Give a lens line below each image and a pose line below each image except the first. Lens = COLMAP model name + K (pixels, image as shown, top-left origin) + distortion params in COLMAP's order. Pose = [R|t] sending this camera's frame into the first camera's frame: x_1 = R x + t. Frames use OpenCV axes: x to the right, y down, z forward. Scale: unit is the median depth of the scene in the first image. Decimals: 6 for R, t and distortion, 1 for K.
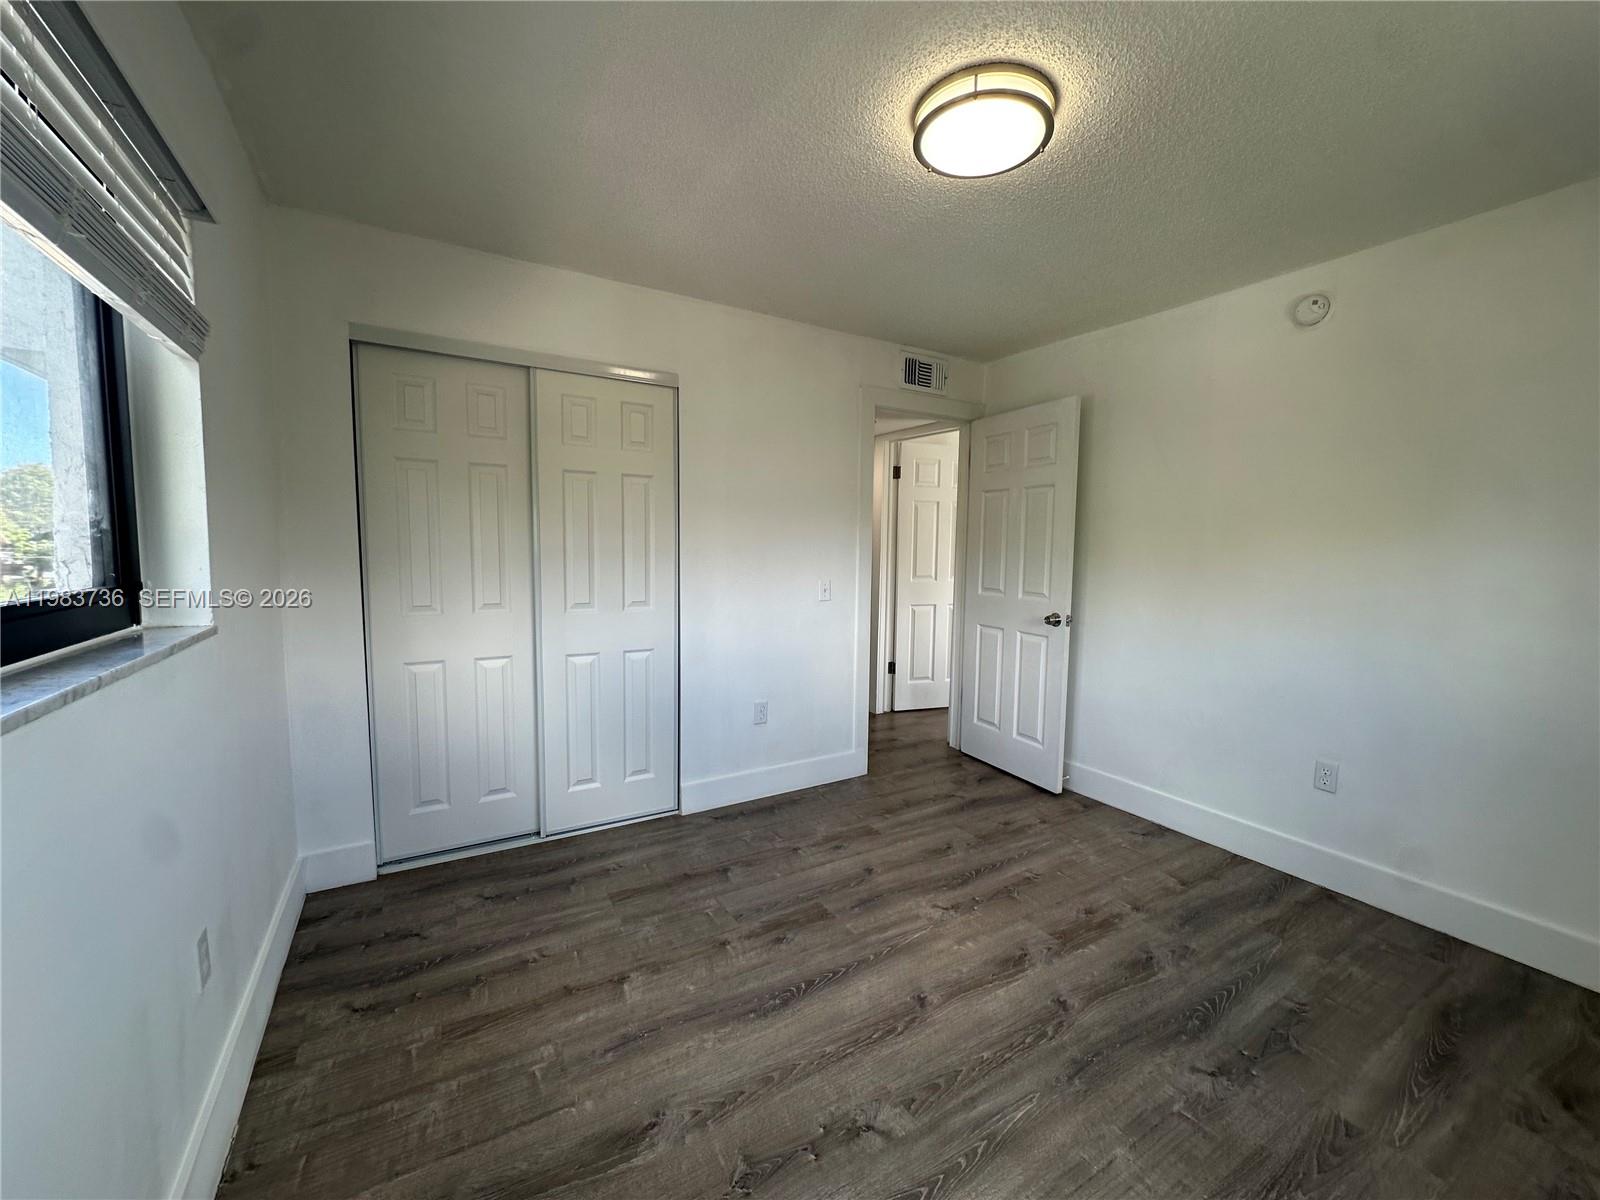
lens RADIAL K [[636.8, 0, 811.6], [0, 636.8, 609.9], [0, 0, 1]] dist [-0.005213, 0.001156]
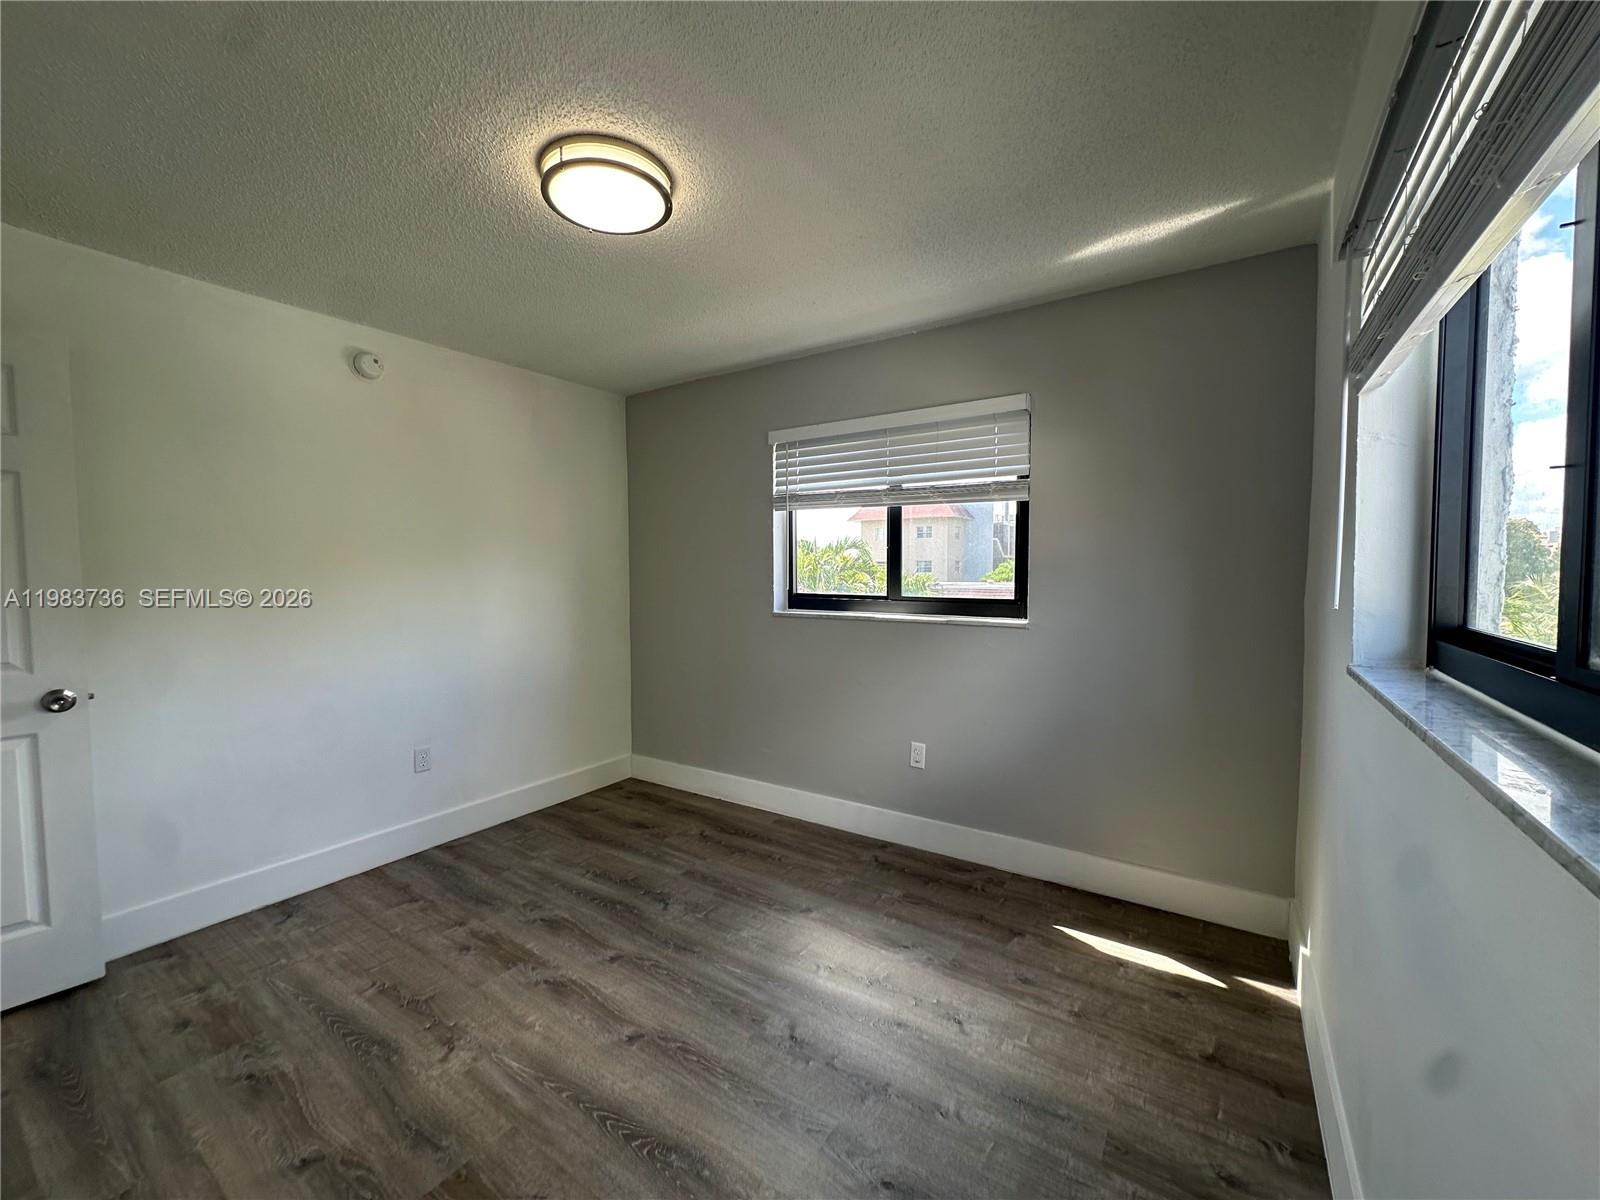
lens RADIAL K [[636.8, 0, 799.2], [0, 636.8, 604.4], [0, 0, 1]] dist [-0.005213, 0.001156]
pose [[-0.418243, -0.057619, 0.906506, -0.685979], [0.091828, 0.990191, 0.105306, -0.111449], [-0.903682, 0.127286, -0.408849, 0.949145]]
